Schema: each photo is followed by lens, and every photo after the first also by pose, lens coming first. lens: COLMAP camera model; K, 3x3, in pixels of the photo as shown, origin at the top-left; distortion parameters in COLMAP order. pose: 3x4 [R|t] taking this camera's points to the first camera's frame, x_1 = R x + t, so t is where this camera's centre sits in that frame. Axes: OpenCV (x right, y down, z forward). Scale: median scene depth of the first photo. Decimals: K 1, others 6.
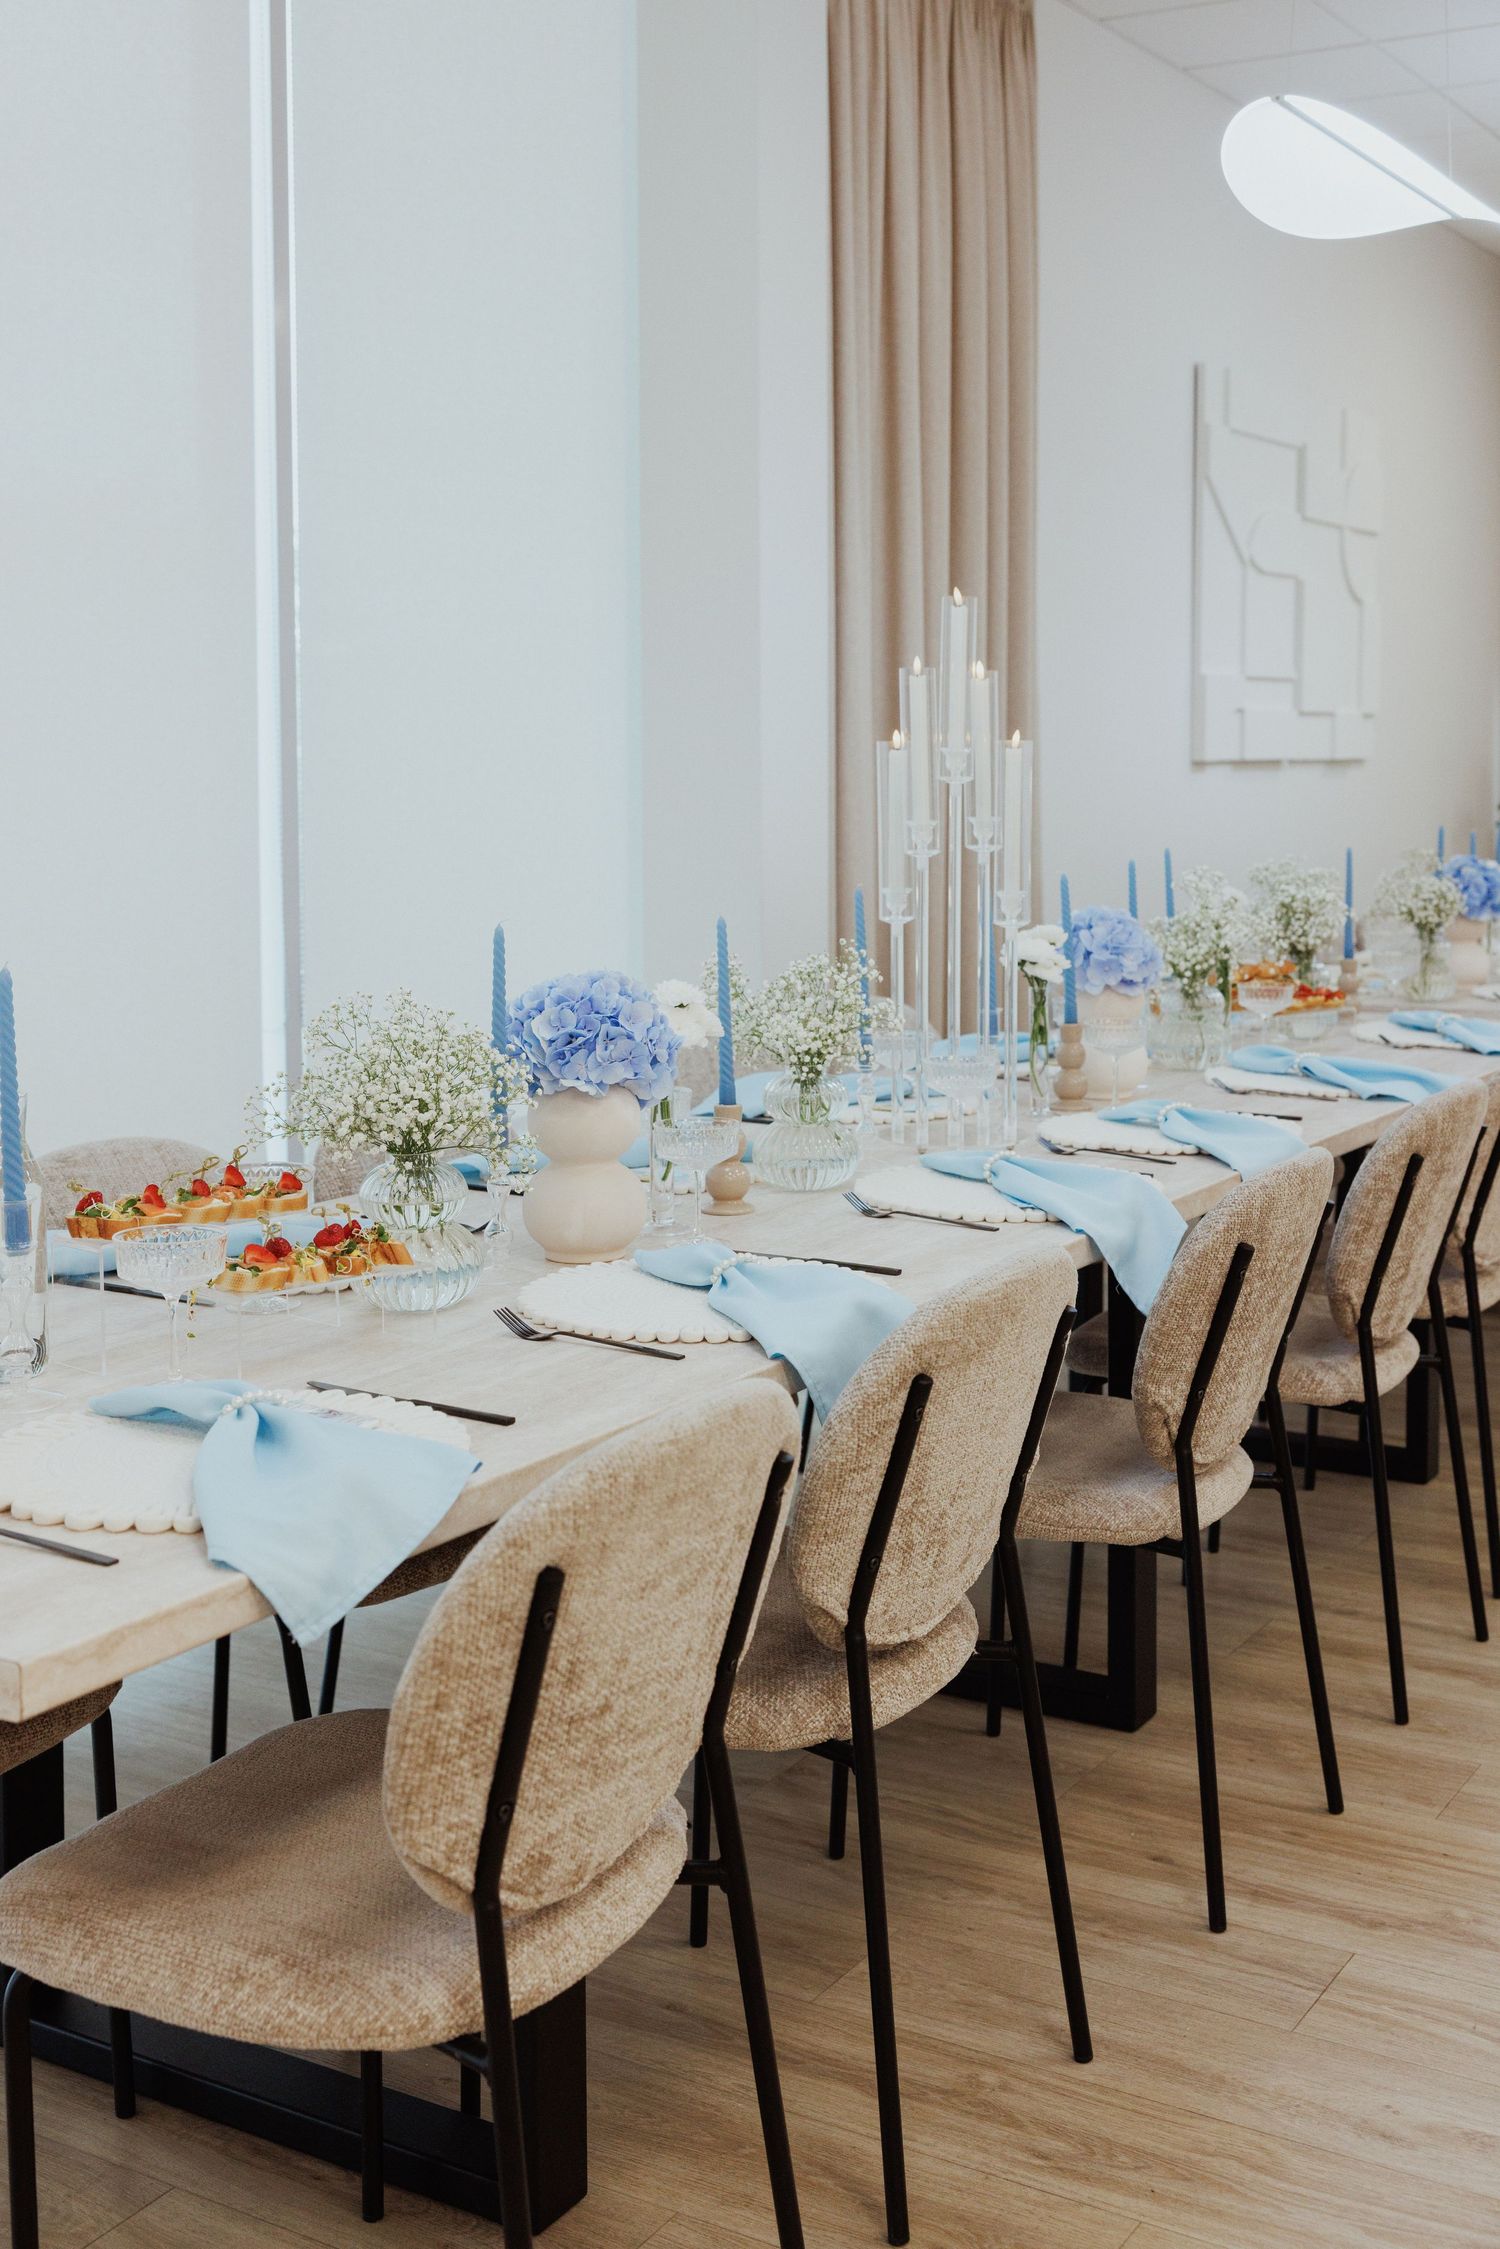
lens RADIAL K [[4215.1, 0, 750.0], [0, 4215.1, 1124.5], [0, 0, 1]] dist [-0.317215, -0.007693]
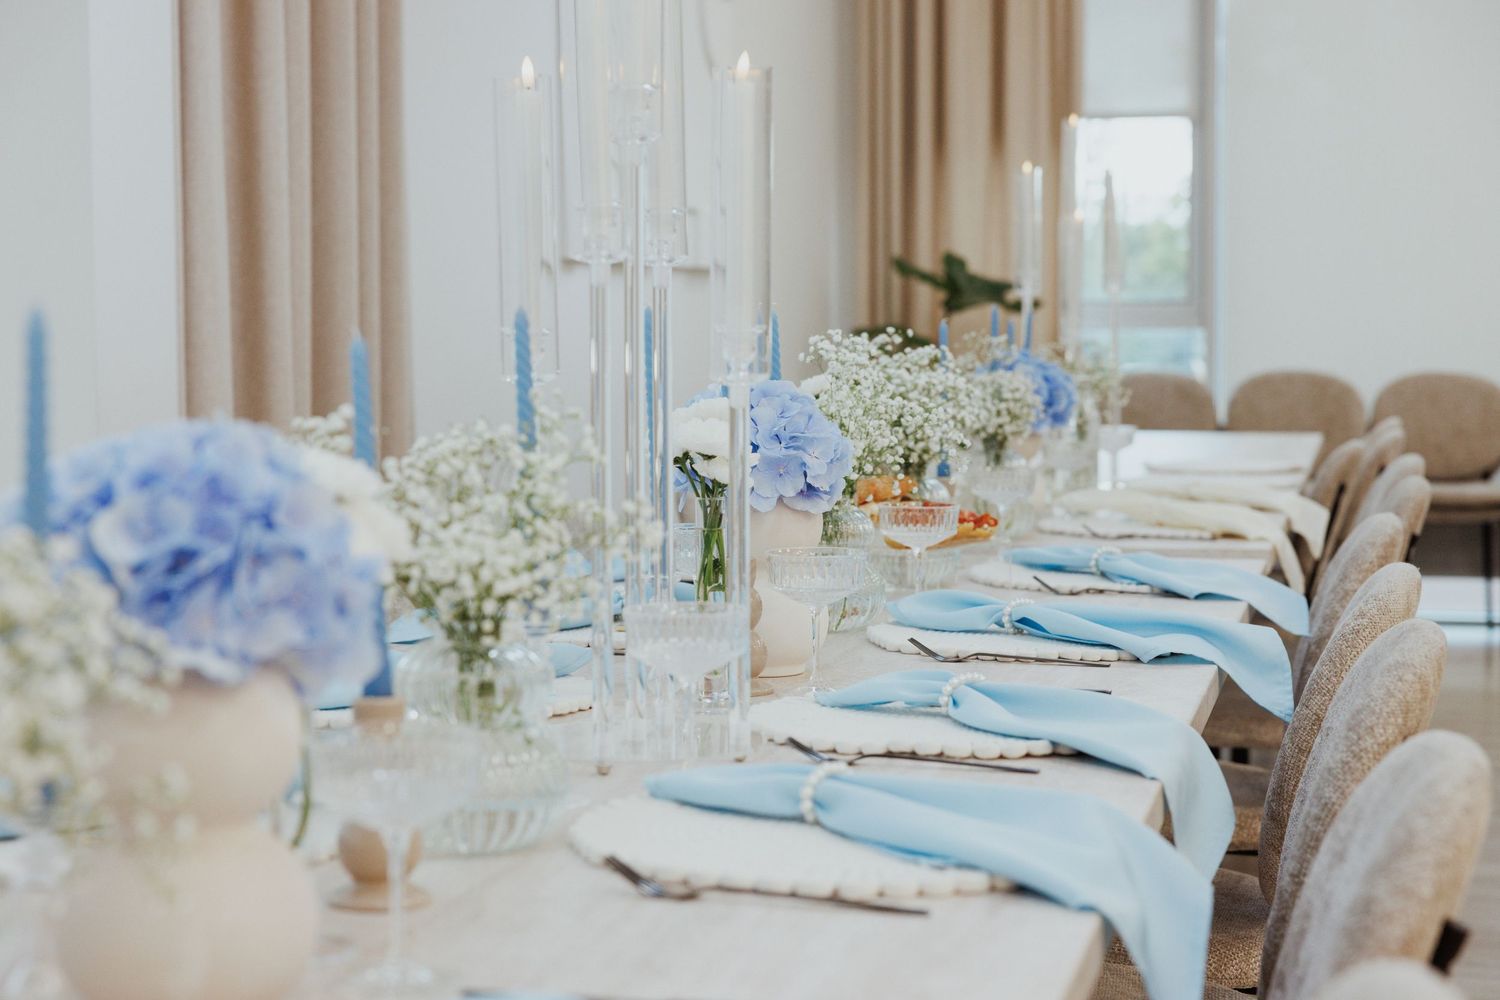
lens RADIAL K [[3376.0, 0, 750.0], [0, 3376.0, 500.0], [0, 0, 1]] dist [-0.058309, -0.210658]
pose [[0.947853, -0.021172, 0.318005, -0.099596], [0.043139, 0.997131, -0.062194, -0.001322], [-0.315776, 0.072669, 0.946047, 0.624531]]
